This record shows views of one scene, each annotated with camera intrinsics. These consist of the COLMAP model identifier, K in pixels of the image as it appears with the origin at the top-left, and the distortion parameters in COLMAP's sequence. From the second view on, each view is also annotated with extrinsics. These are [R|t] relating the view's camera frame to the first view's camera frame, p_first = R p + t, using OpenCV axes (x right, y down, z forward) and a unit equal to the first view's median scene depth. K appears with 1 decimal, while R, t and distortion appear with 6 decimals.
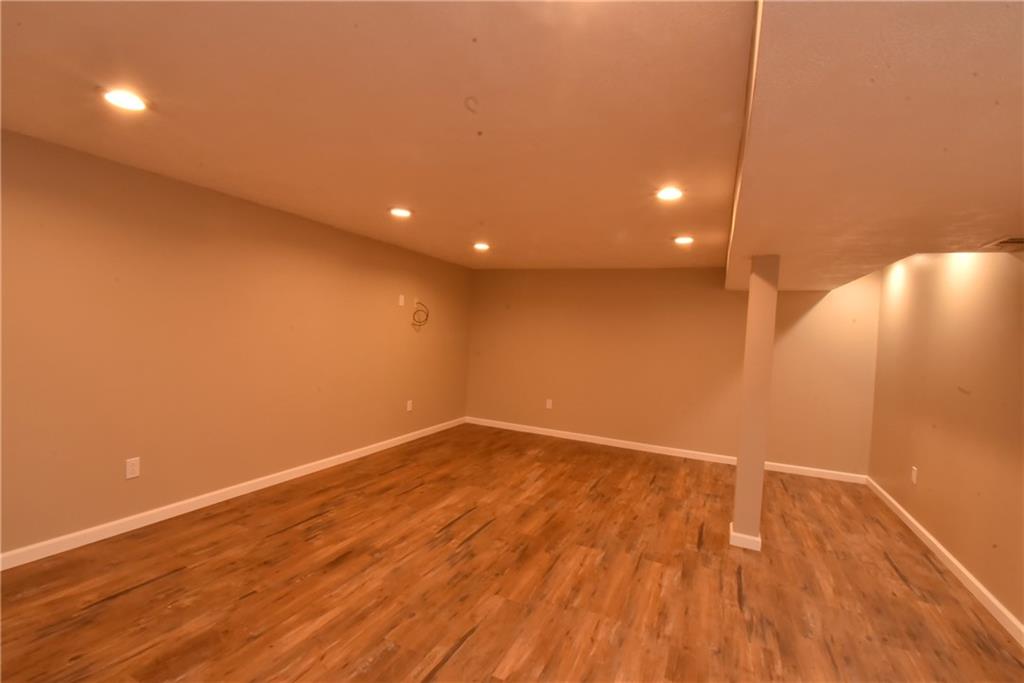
lens RADIAL K [[451.6, 0, 512.7], [0, 451.6, 341.4], [0, 0, 1]] dist [-0.005706, -0.009398]
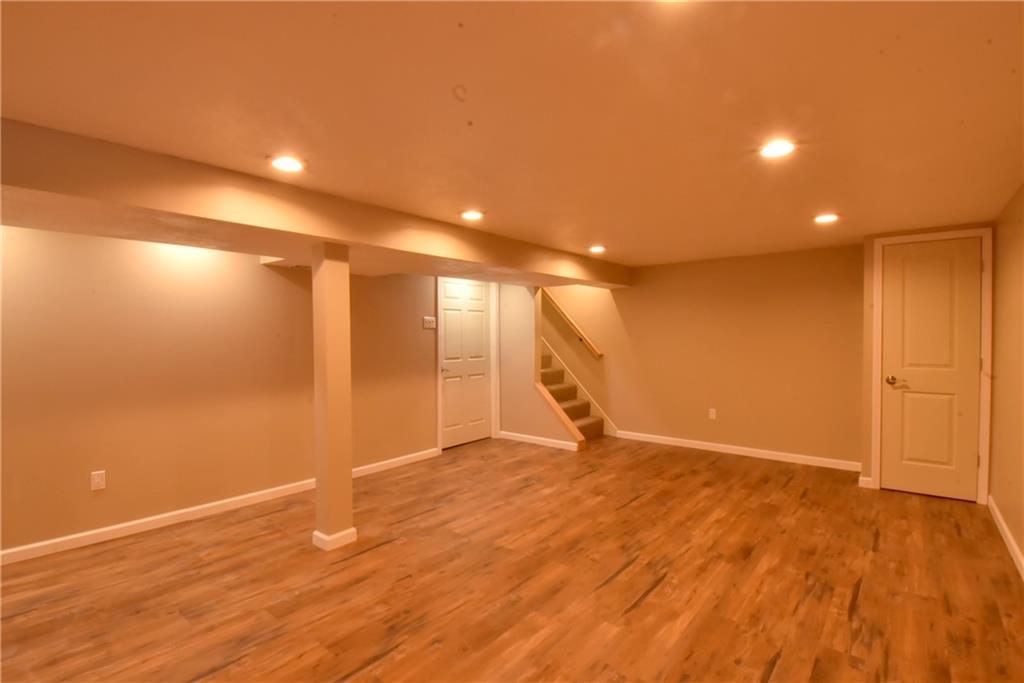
lens RADIAL K [[451.6, 0, 509.6], [0, 451.6, 341.3], [0, 0, 1]] dist [-0.005706, -0.009398]
pose [[-0.961162, -0.053244, 0.270802, -0.089331], [-0.039763, 0.997693, 0.055028, -0.054969], [-0.273107, 0.042123, -0.961061, 1.944920]]
